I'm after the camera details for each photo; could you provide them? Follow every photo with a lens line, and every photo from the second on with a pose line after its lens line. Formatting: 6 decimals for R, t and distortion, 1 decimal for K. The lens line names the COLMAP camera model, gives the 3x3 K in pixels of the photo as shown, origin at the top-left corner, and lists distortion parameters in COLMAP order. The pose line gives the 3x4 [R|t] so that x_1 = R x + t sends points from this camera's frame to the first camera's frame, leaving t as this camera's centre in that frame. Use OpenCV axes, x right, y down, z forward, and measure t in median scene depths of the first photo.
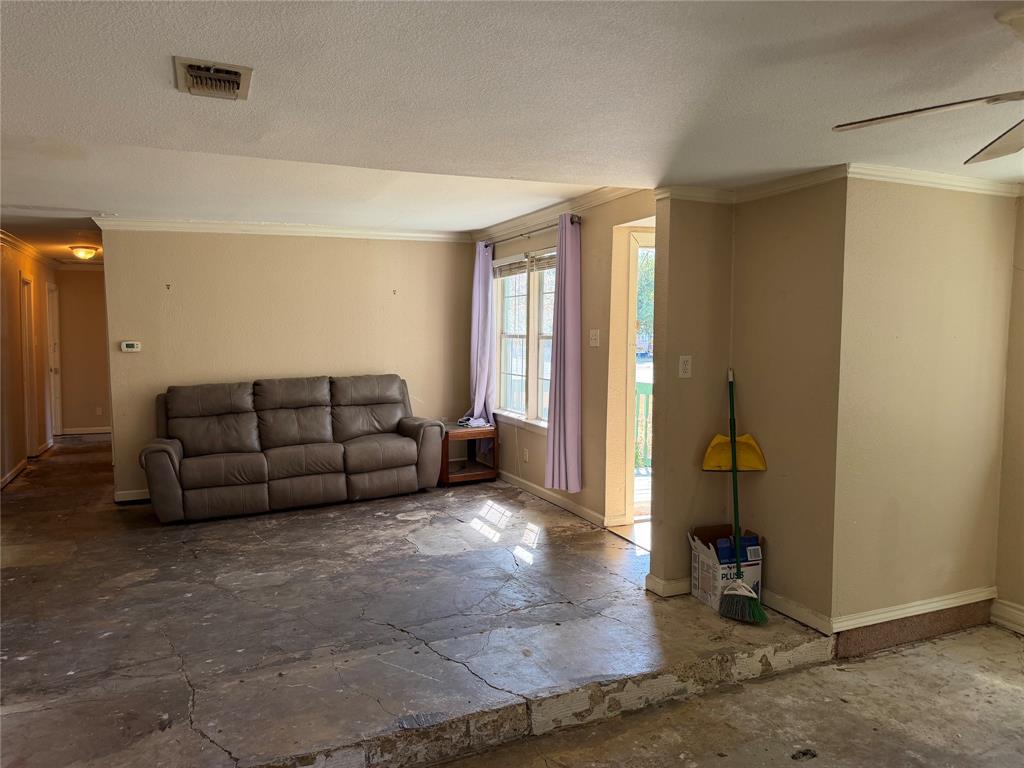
lens RADIAL K [[725.7, 0, 510.2], [0, 725.7, 382.1], [0, 0, 1]] dist [0.051614, -0.066696]
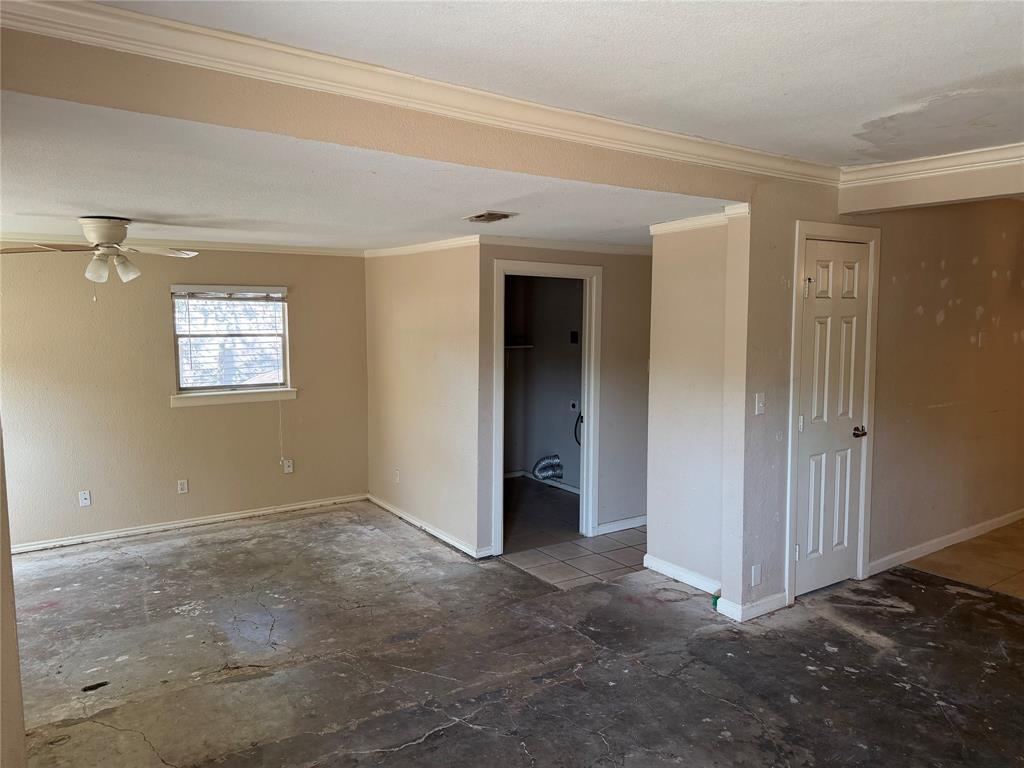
lens RADIAL K [[725.7, 0, 510.2], [0, 725.7, 382.1], [0, 0, 1]] dist [0.051614, -0.066696]
pose [[-0.984558, 0.014614, -0.174447, -0.064183], [-0.014018, 0.986729, 0.161772, -0.157707], [0.174496, 0.161719, -0.971287, 1.608380]]
